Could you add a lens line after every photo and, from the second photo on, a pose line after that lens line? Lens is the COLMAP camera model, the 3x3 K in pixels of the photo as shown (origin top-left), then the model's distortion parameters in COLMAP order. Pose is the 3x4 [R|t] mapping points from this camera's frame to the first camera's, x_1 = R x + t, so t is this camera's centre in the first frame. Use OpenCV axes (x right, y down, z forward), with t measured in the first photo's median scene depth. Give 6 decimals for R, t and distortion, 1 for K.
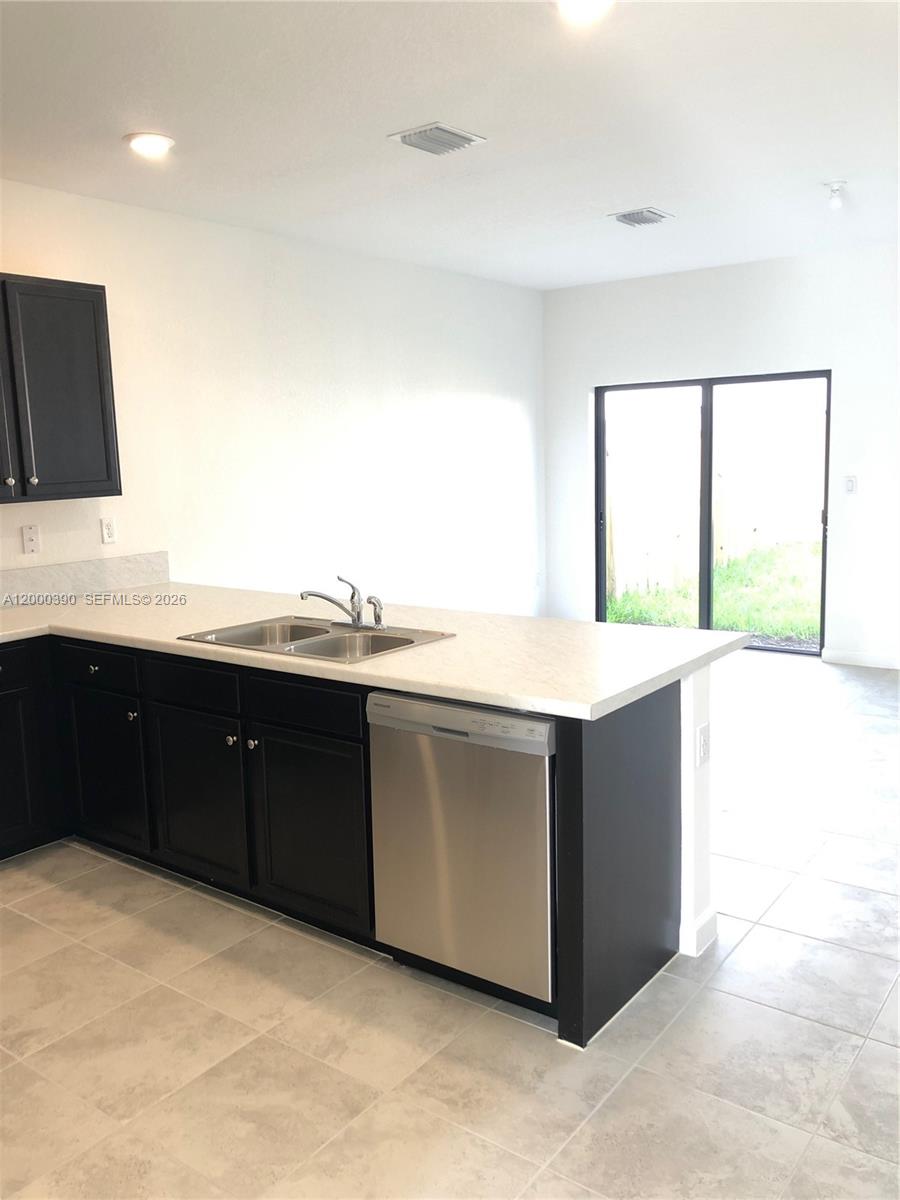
lens RADIAL K [[987.5, 0, 450.1], [0, 987.5, 593.0], [0, 0, 1]] dist [0.004429, 0.002512]
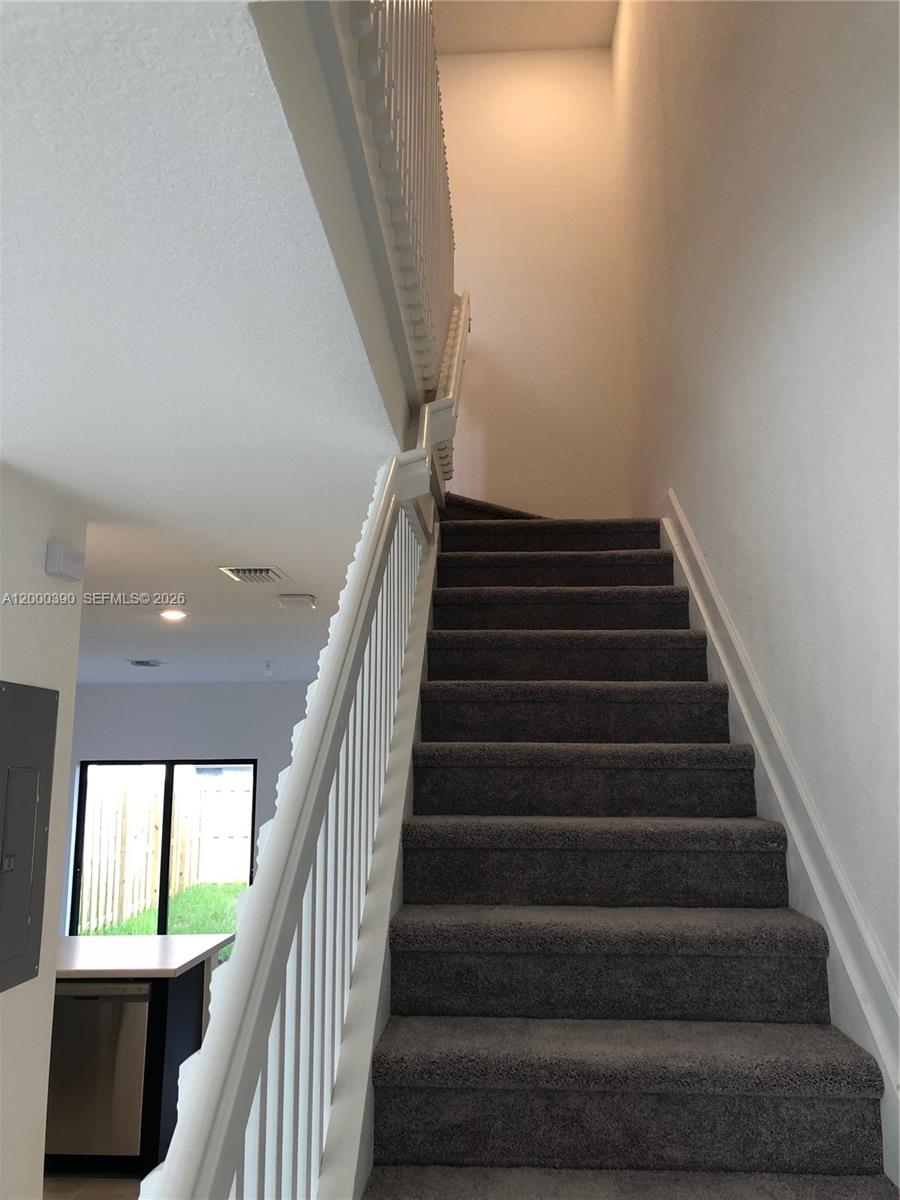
lens RADIAL K [[987.5, 0, 450.1], [0, 987.5, 593.0], [0, 0, 1]] dist [0.004429, 0.002512]
pose [[0.832187, 0.129822, 0.539084, -0.184487], [0.057815, 0.946592, -0.317207, 0.020545], [-0.551473, 0.295143, 0.780236, -0.348675]]
